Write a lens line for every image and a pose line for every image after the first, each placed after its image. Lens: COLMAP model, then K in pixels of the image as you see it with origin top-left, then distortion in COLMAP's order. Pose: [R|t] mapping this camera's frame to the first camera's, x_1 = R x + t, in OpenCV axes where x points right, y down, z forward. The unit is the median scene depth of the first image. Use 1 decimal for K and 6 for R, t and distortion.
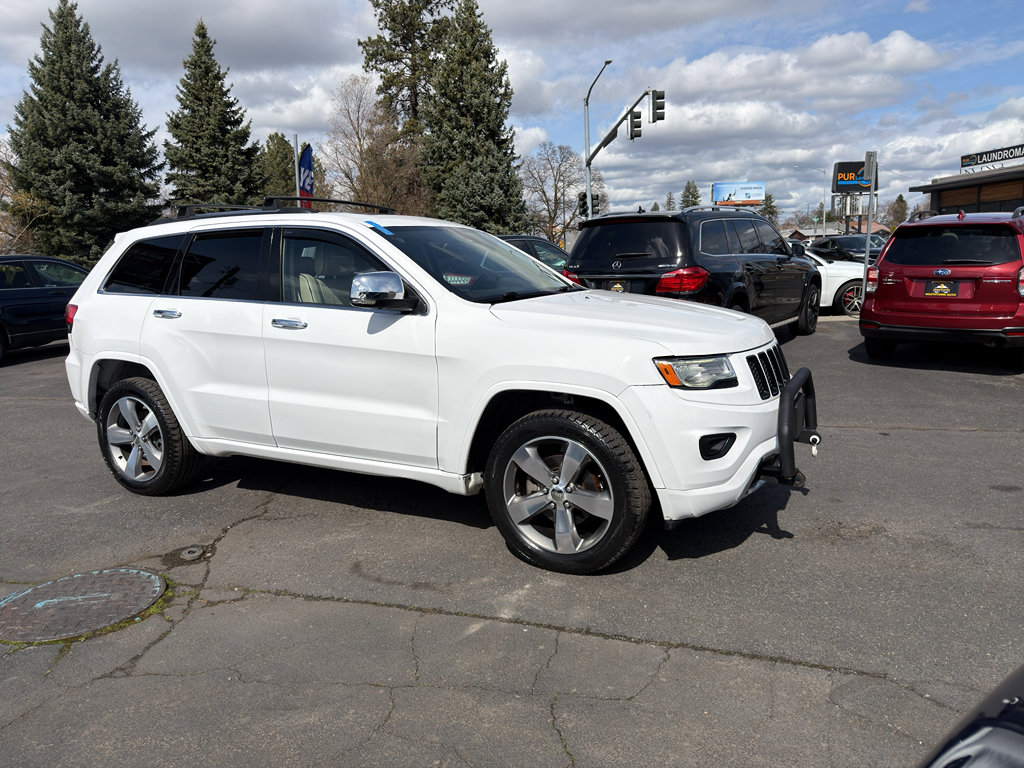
lens RADIAL K [[730.7, 0, 537.9], [0, 730.7, 409.2], [0, 0, 1]] dist [0.030604, -0.047835]
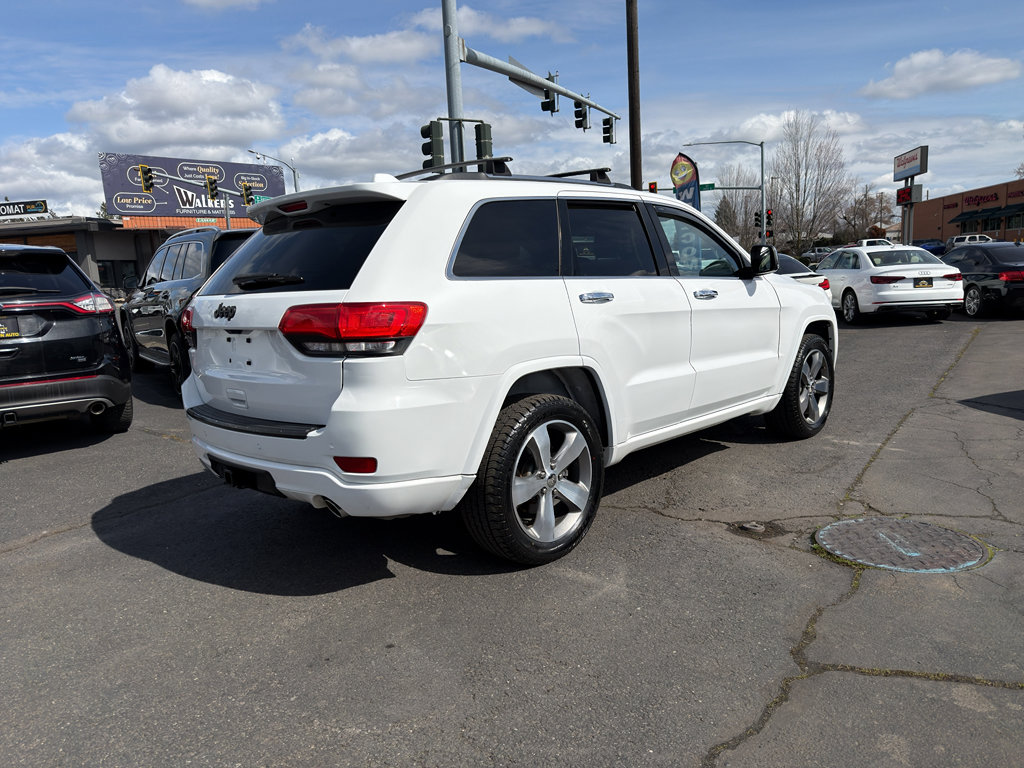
lens RADIAL K [[731.4, 0, 536.7], [0, 731.4, 414.8], [0, 0, 1]] dist [0.030827, -0.028728]
pose [[0.262315, -0.157331, 0.952070, -0.159444], [0.235366, 0.967253, 0.094992, -0.011907], [-0.935838, 0.199168, 0.290755, 0.105359]]
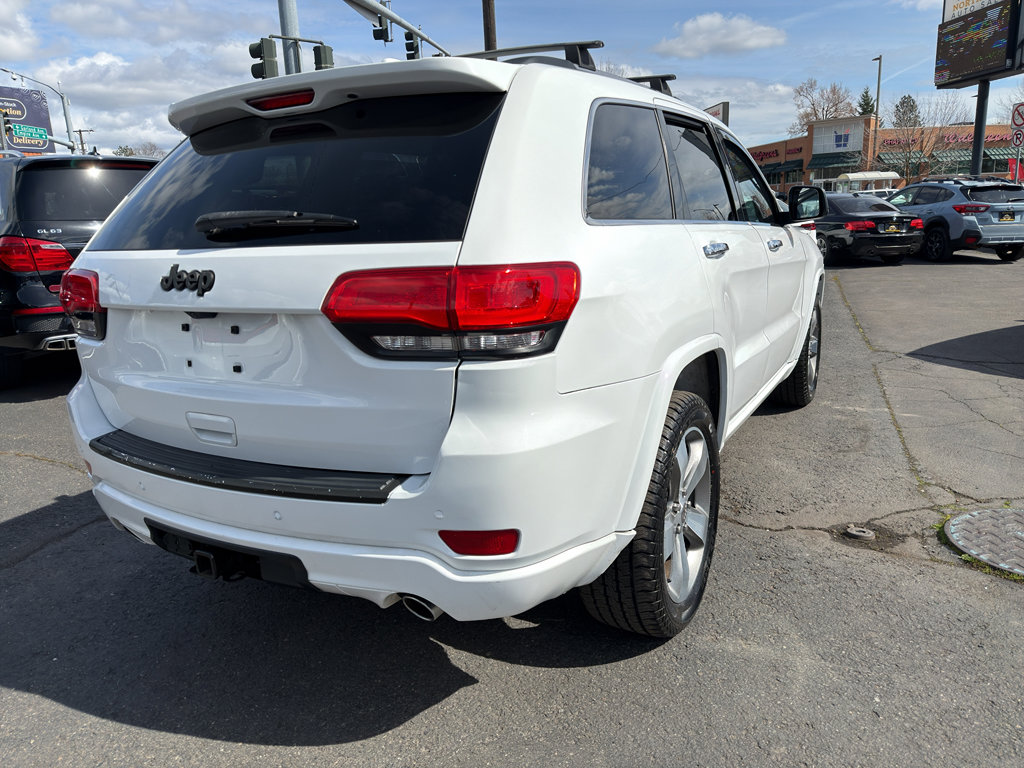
lens RADIAL K [[734.0, 0, 540.3], [0, 734.0, 399.7], [0, 0, 1]] dist [-0.001729, -0.001212]
pose [[0.012205, -0.211178, 0.977371, -0.135434], [0.244081, 0.948506, 0.201893, -0.020134], [-0.969678, 0.236093, 0.063121, 0.136510]]
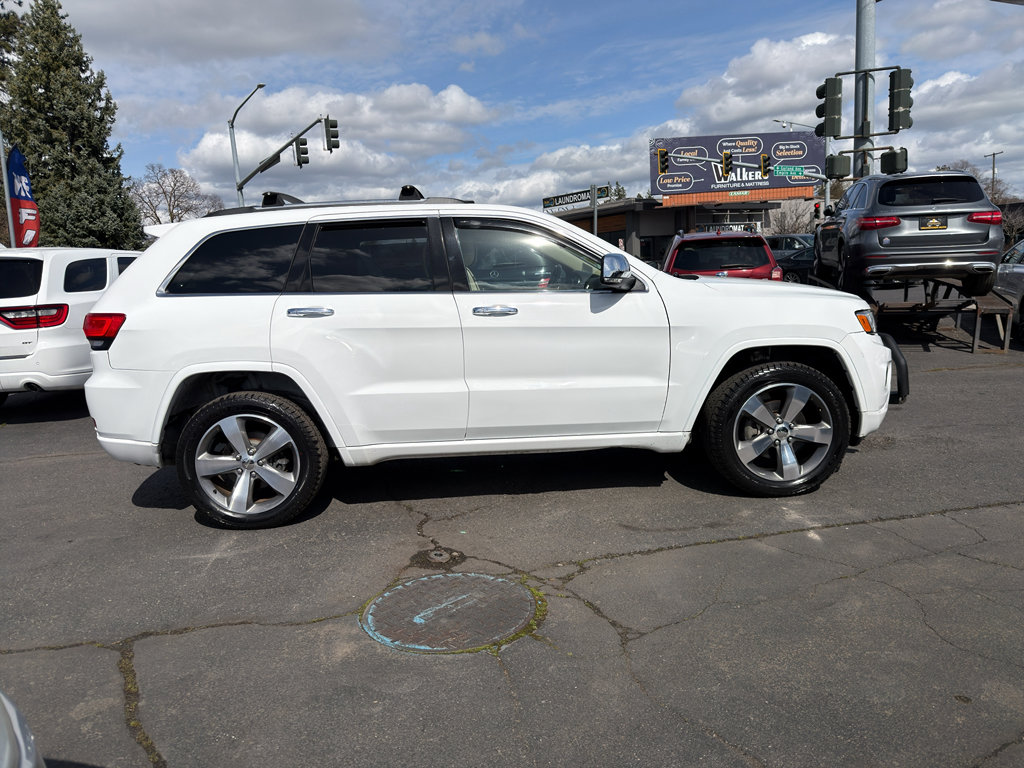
lens RADIAL K [[738.6, 0, 497.3], [0, 738.6, 411.1], [0, 0, 1]] dist [0.036095, -0.054027]
pose [[0.874770, -0.096200, 0.474892, -0.091892], [0.117646, 0.992934, -0.015568, 0.003788], [-0.470039, 0.069488, 0.879906, 0.013572]]
